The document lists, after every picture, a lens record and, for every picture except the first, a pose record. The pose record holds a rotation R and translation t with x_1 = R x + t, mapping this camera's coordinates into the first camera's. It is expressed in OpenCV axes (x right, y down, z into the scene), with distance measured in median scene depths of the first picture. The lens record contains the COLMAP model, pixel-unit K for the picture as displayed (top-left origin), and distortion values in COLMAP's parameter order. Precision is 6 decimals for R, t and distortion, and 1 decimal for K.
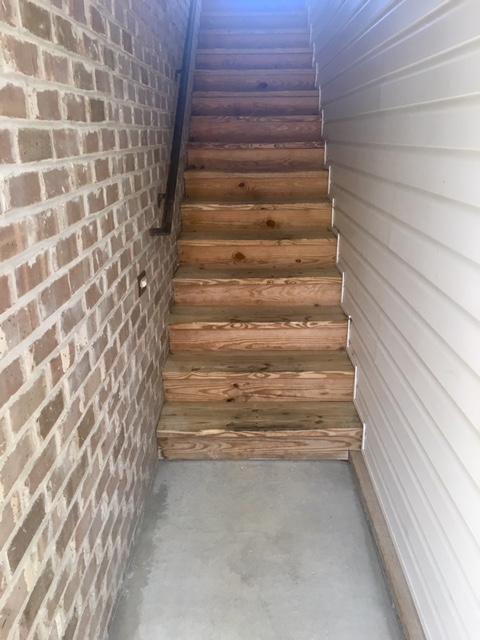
lens RADIAL K [[552.8, 0, 240.0], [0, 552.8, 320.0], [0, 0, 1]] dist [0.092098, -0.127302]
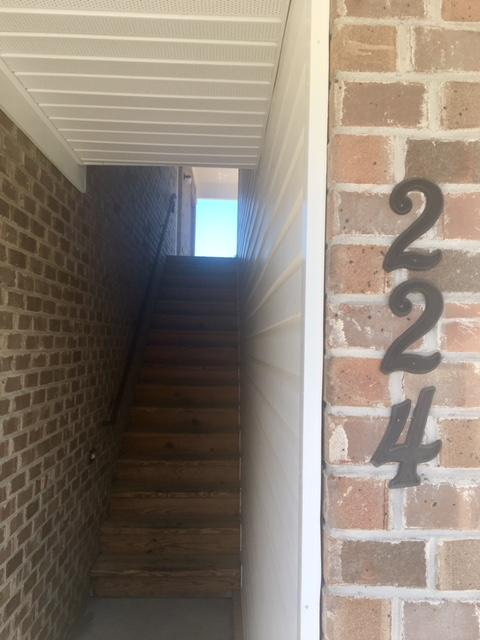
lens RADIAL K [[552.8, 0, 240.0], [0, 552.8, 320.0], [0, 0, 1]] dist [0.092098, -0.127302]
pose [[0.998314, 0.036988, 0.044723, 0.156802], [-0.018378, 0.932417, -0.360917, 0.139330], [-0.055050, 0.359487, 0.931525, -0.629815]]
